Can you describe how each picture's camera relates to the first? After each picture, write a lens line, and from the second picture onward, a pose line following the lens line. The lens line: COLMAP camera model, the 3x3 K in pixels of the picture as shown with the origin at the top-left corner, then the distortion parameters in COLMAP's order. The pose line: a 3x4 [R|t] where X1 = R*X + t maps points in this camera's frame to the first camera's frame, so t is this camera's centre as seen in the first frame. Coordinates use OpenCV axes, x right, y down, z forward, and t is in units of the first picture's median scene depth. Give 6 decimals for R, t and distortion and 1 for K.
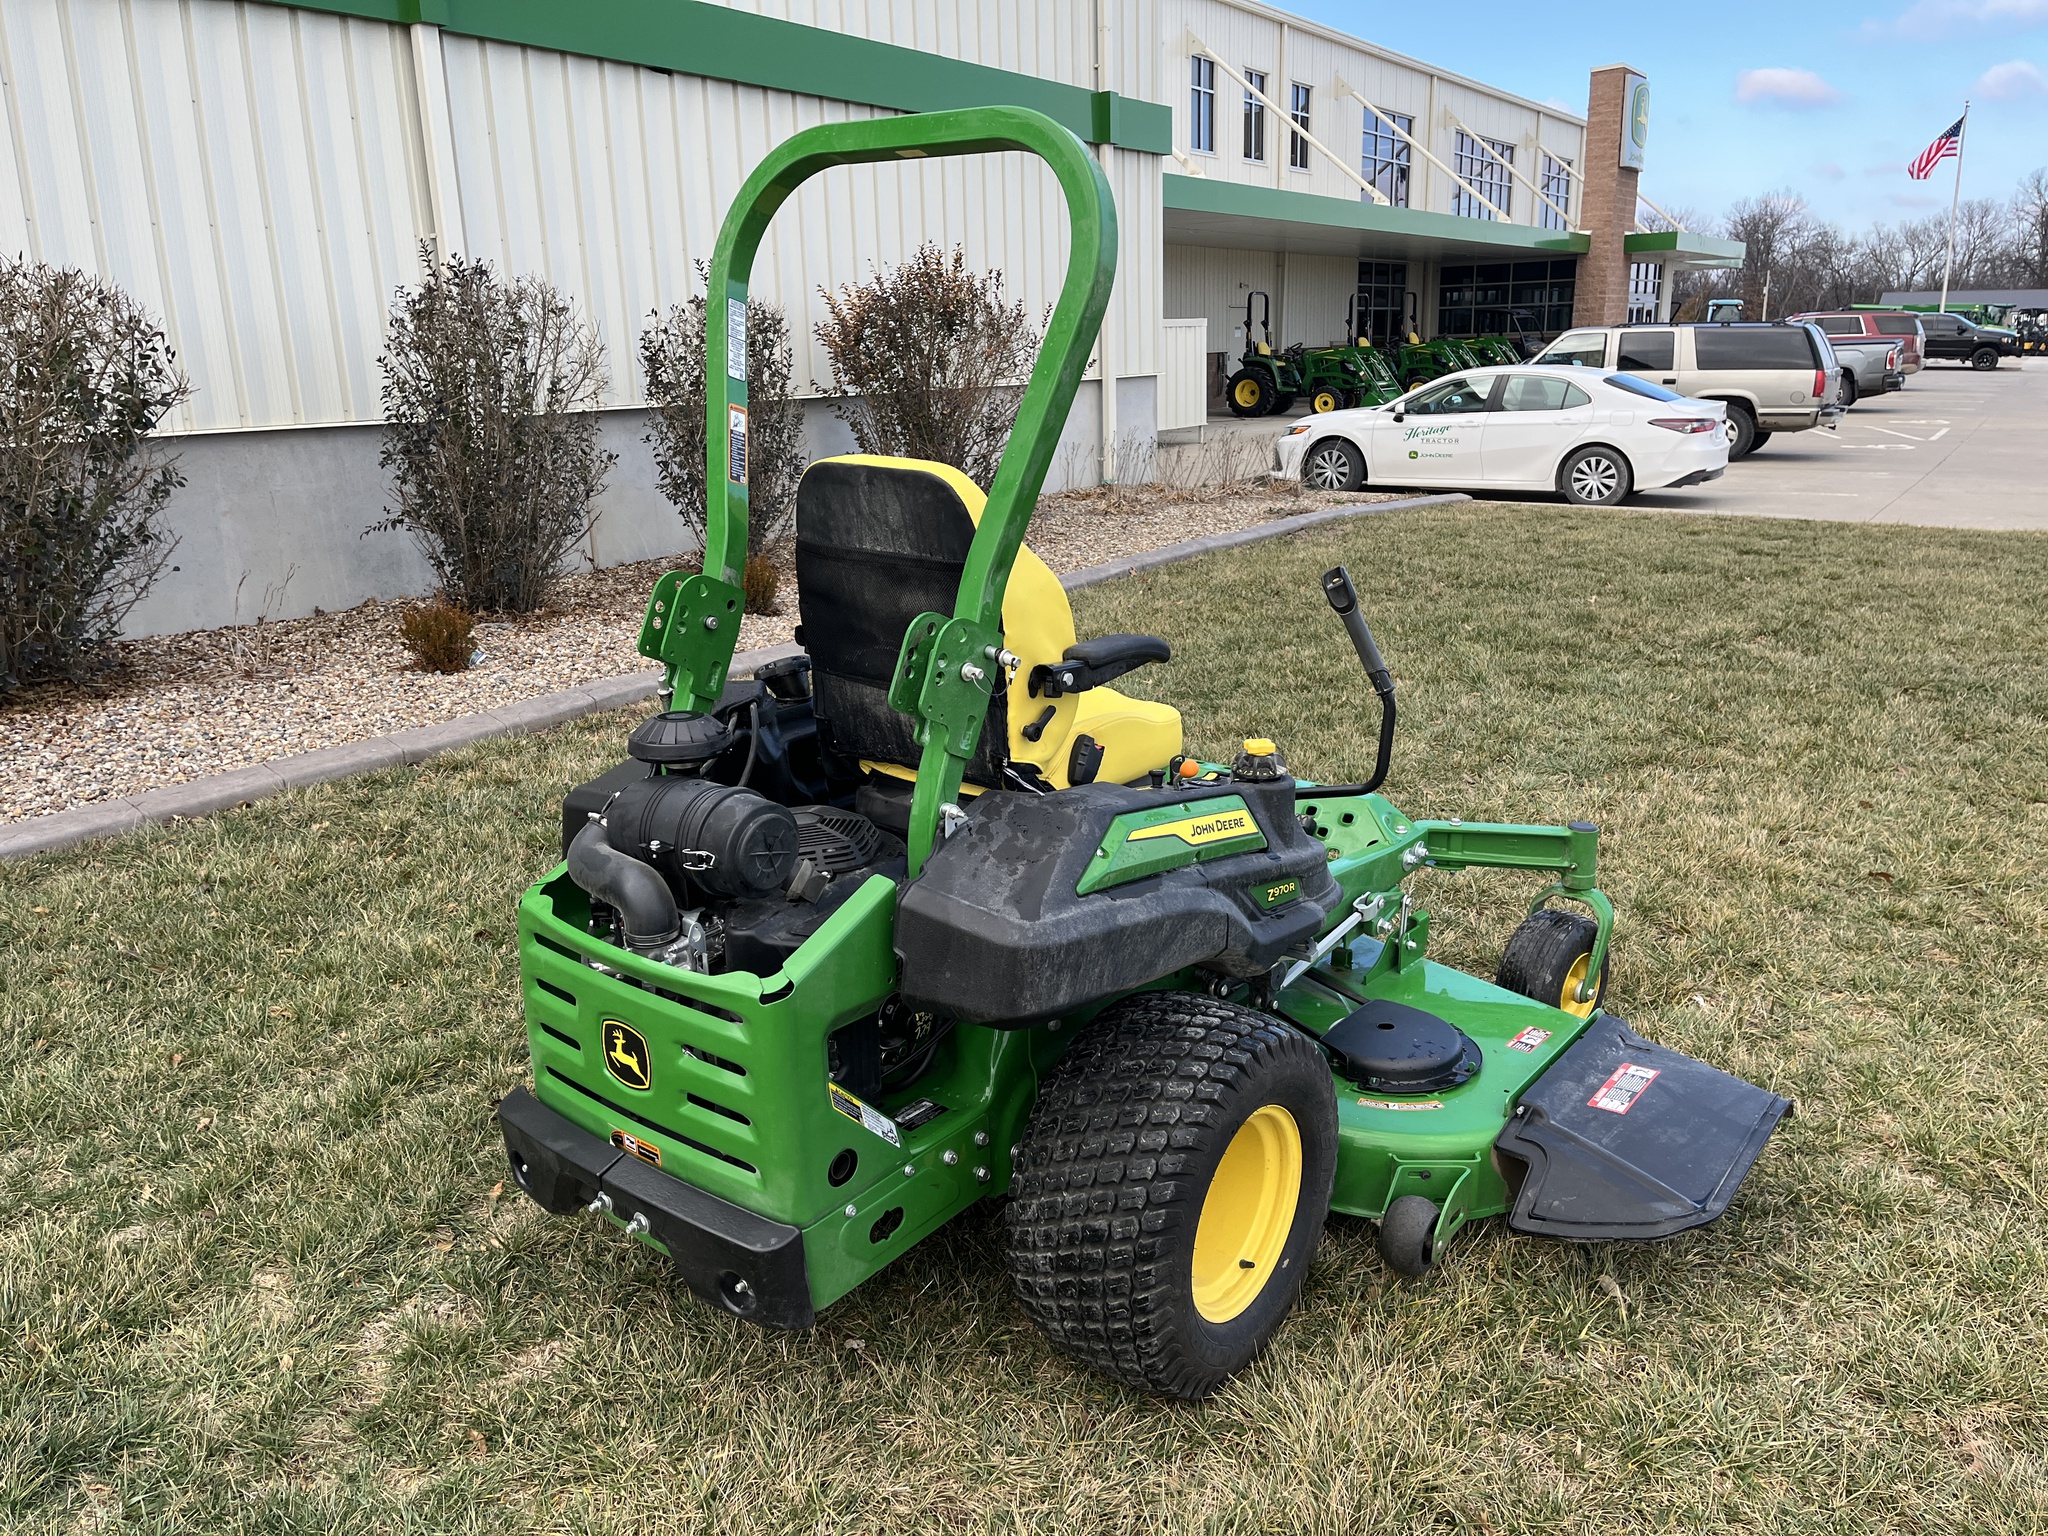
lens RADIAL K [[1552.7, 0, 1018.8], [0, 1552.7, 737.3], [0, 0, 1]] dist [0.093294, -0.114435]
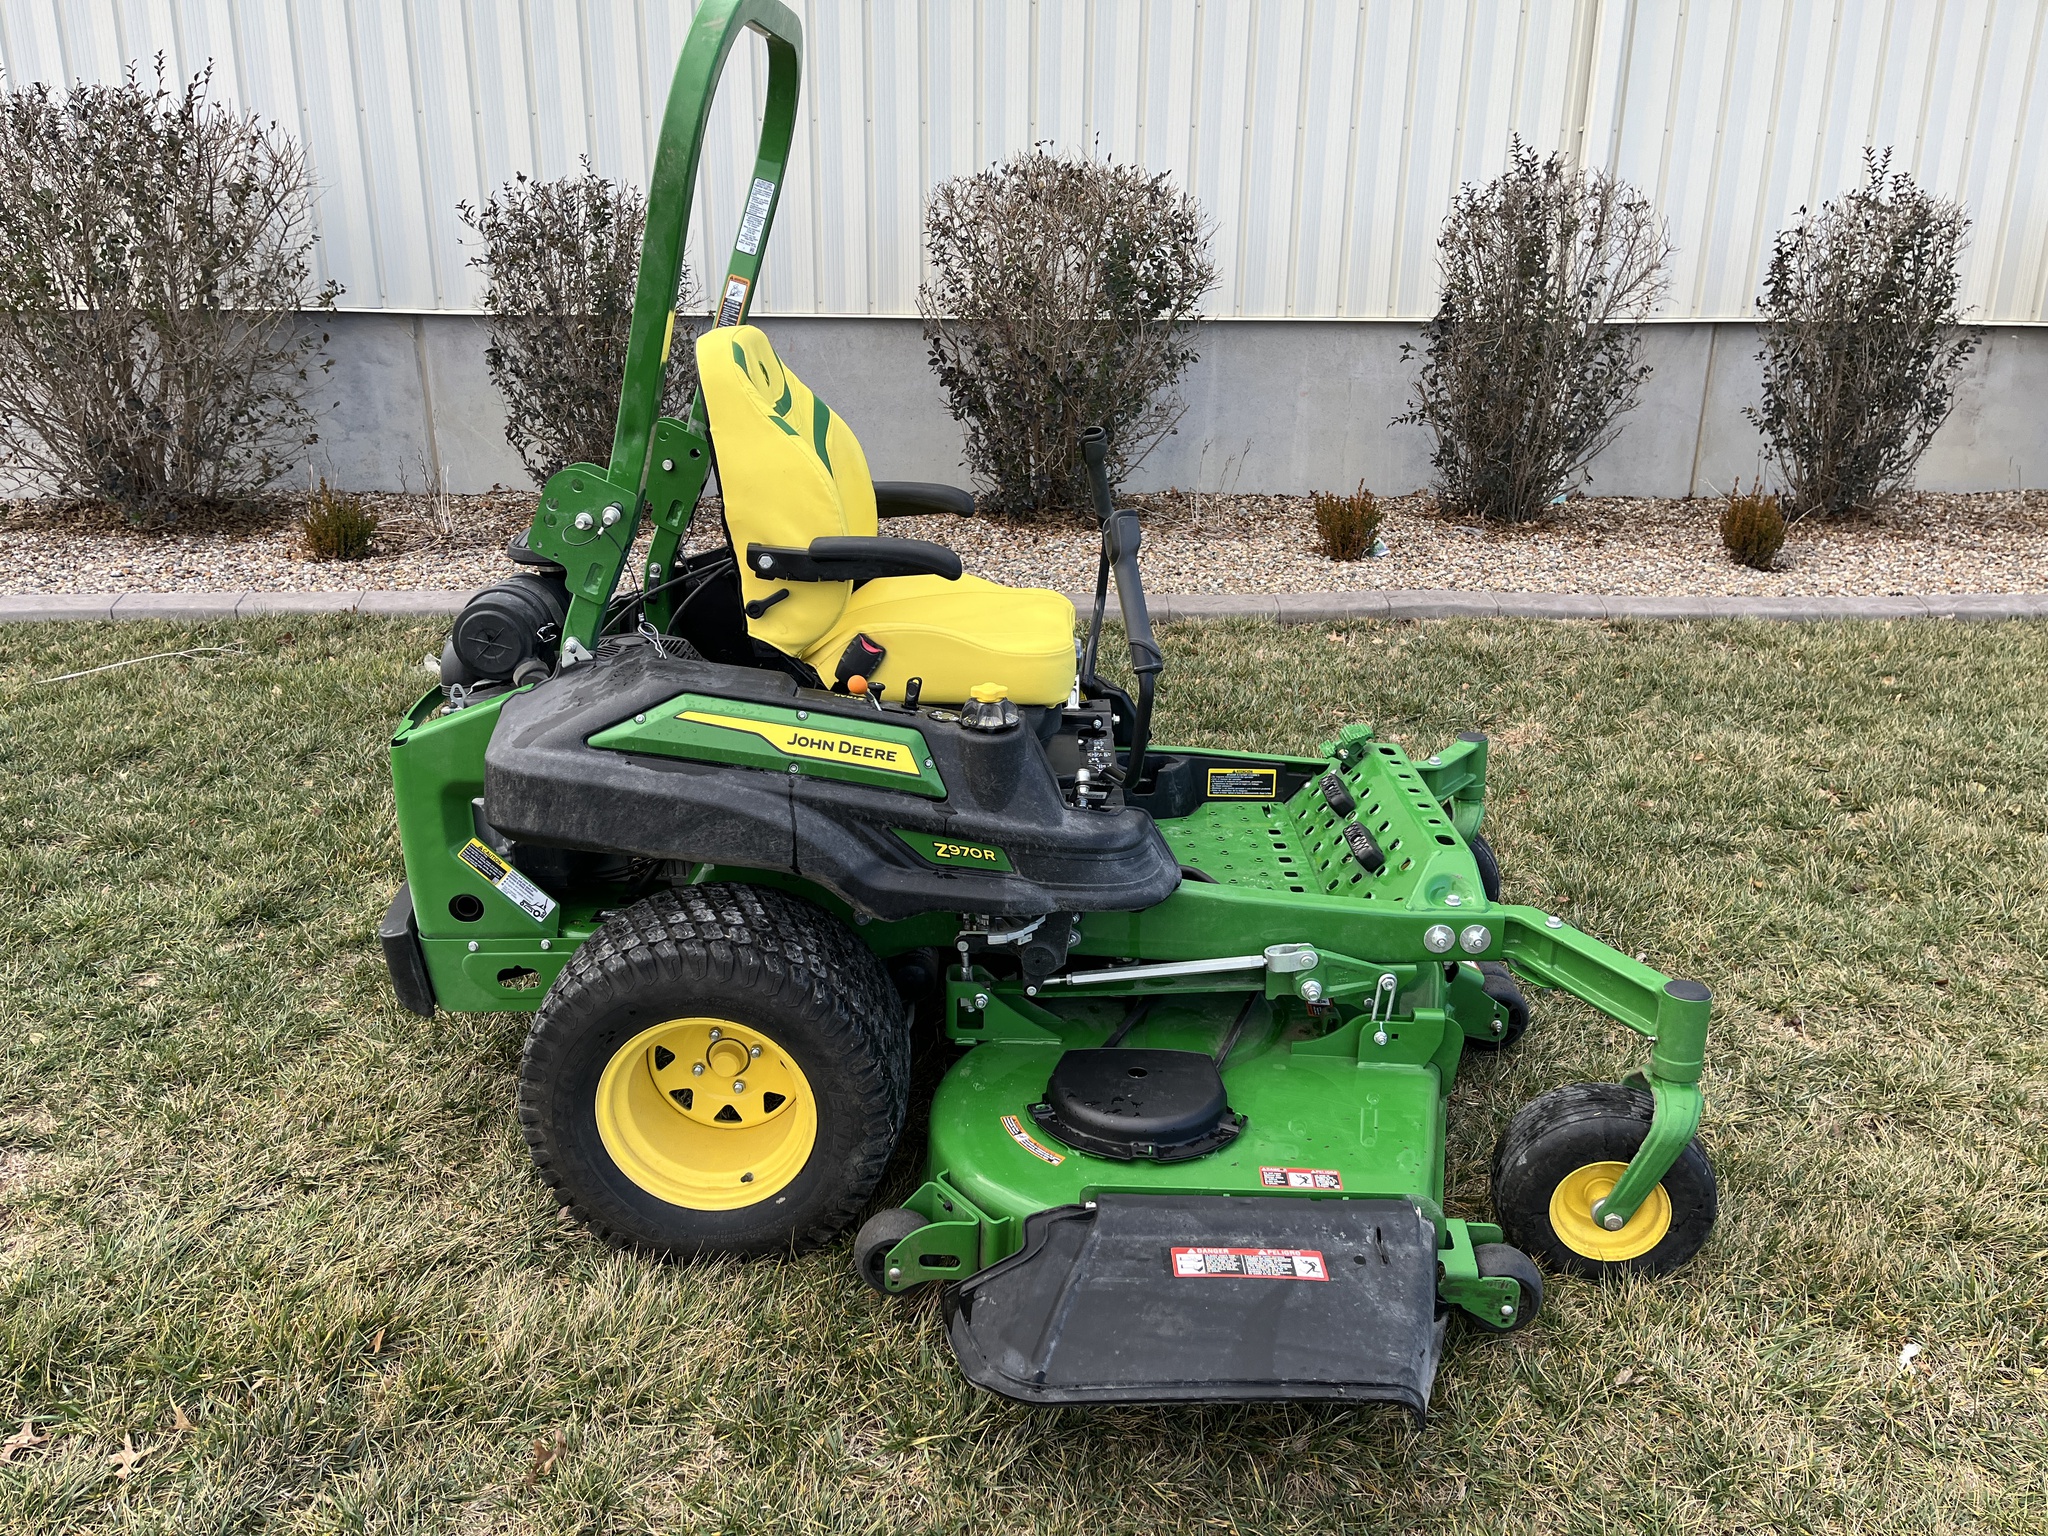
lens RADIAL K [[1565.8, 0, 1029.0], [0, 1565.8, 764.7], [0, 0, 1]] dist [0.062901, -0.092941]
pose [[0.608707, 0.272875, -0.744994, 0.141160], [-0.220322, 0.960200, 0.171682, -0.018848], [0.762190, 0.059635, 0.644600, 0.073345]]
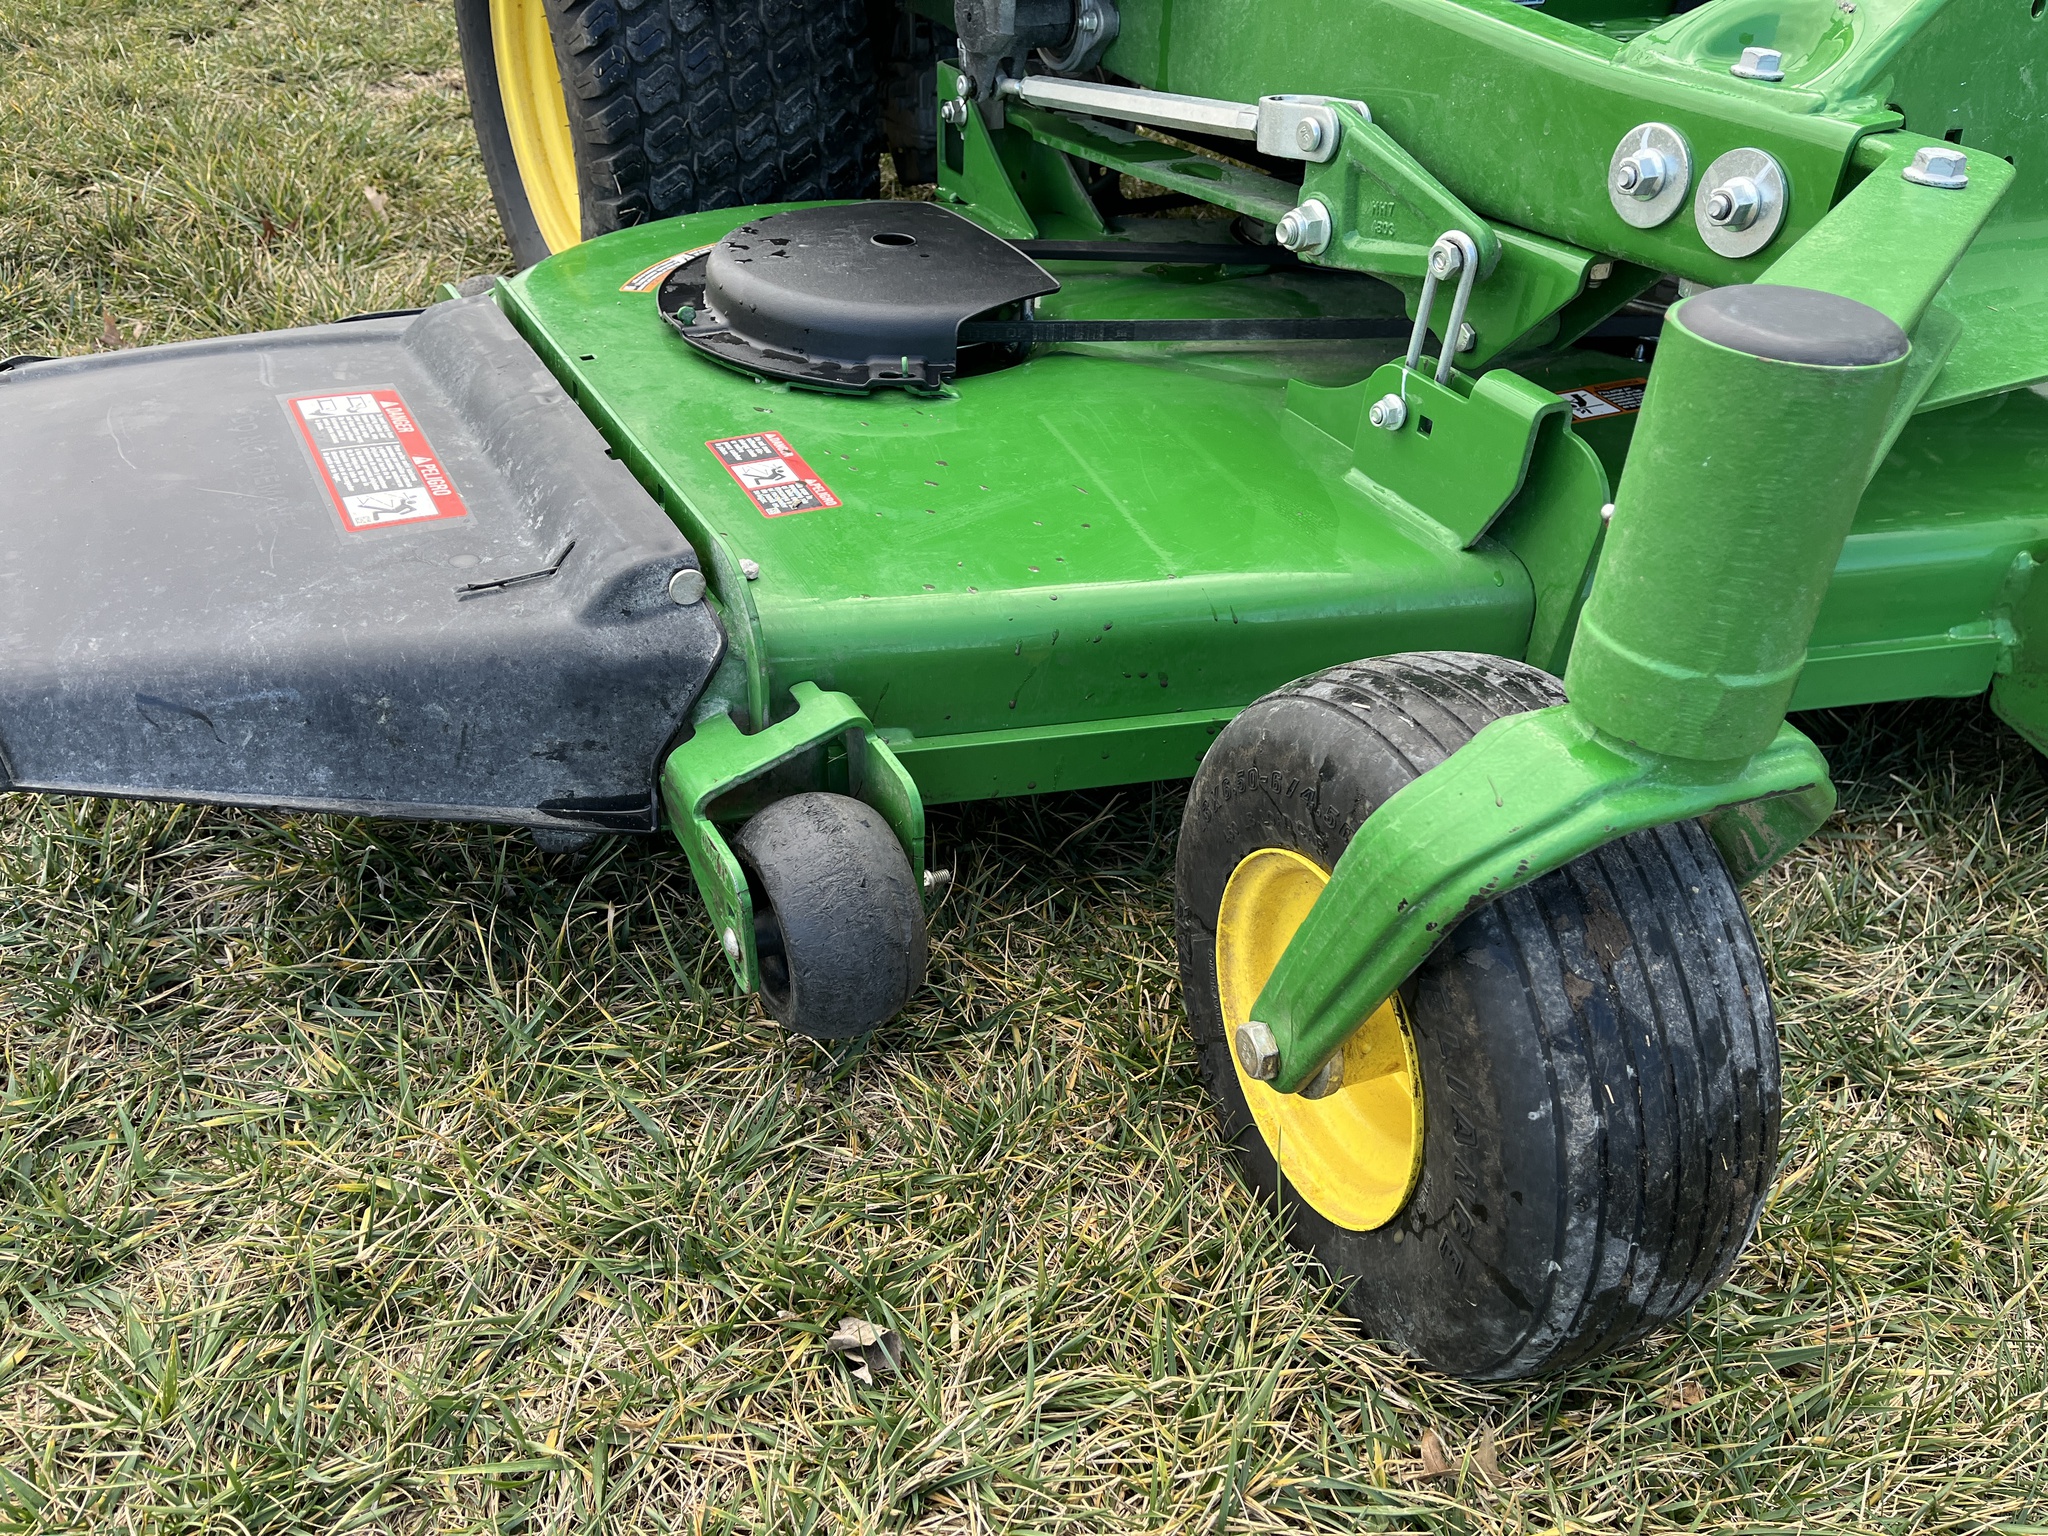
lens RADIAL K [[1565.8, 0, 1029.0], [0, 1565.8, 764.7], [0, 0, 1]] dist [0.062901, -0.092941]
pose [[-0.392910, 0.518082, -0.759745, 0.107676], [-0.265273, 0.727210, 0.633084, 0.003562], [0.880484, 0.450285, -0.148295, 0.208408]]
